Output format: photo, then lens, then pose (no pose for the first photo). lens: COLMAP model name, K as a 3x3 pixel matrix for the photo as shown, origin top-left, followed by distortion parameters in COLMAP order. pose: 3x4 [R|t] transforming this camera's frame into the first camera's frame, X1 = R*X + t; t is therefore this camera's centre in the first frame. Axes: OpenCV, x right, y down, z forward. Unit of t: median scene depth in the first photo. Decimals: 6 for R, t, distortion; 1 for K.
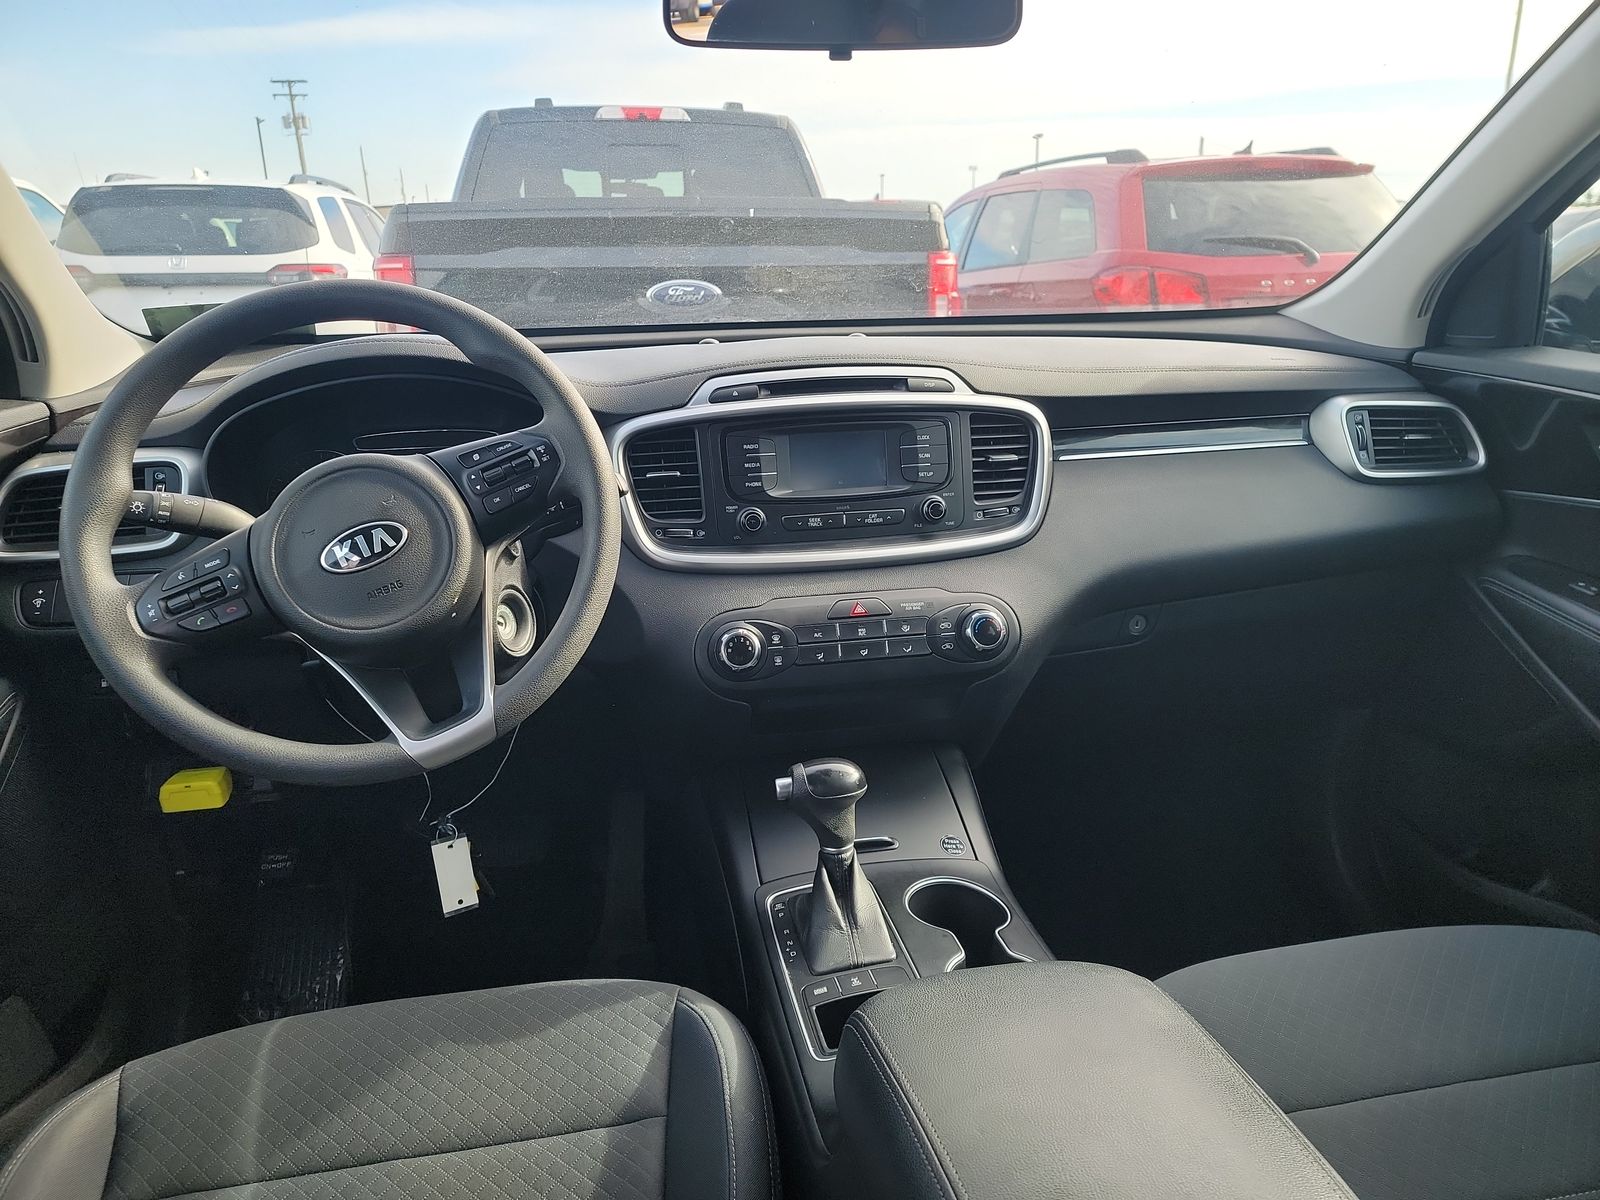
lens RADIAL K [[1114.1, 0, 799.9], [0, 1114.1, 679.2], [0, 0, 1]] dist [0.017521, 0.000365]
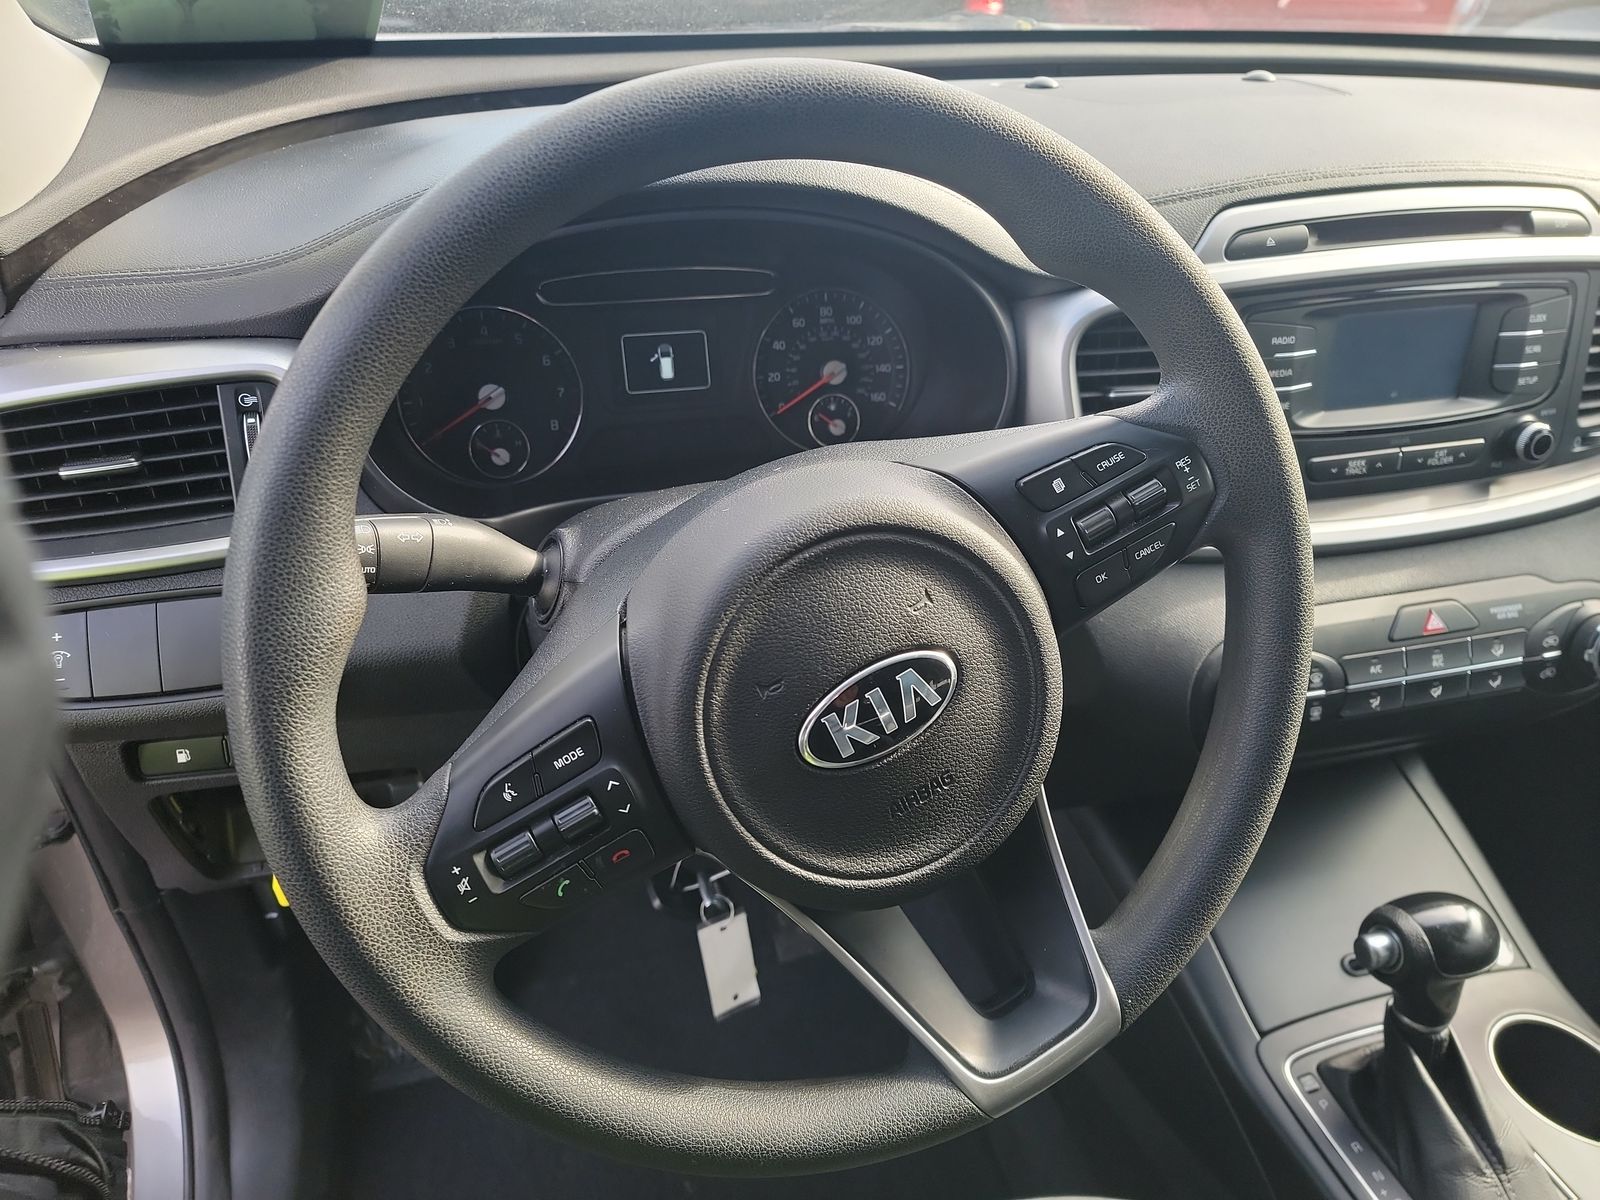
lens RADIAL K [[1114.1, 0, 799.9], [0, 1114.1, 679.2], [0, 0, 1]] dist [0.017521, 0.000365]
pose [[0.993936, -0.017612, 0.108537, -0.376476], [-0.014089, 0.958552, 0.284569, -0.210229], [-0.109051, -0.284372, 0.952492, 0.439546]]
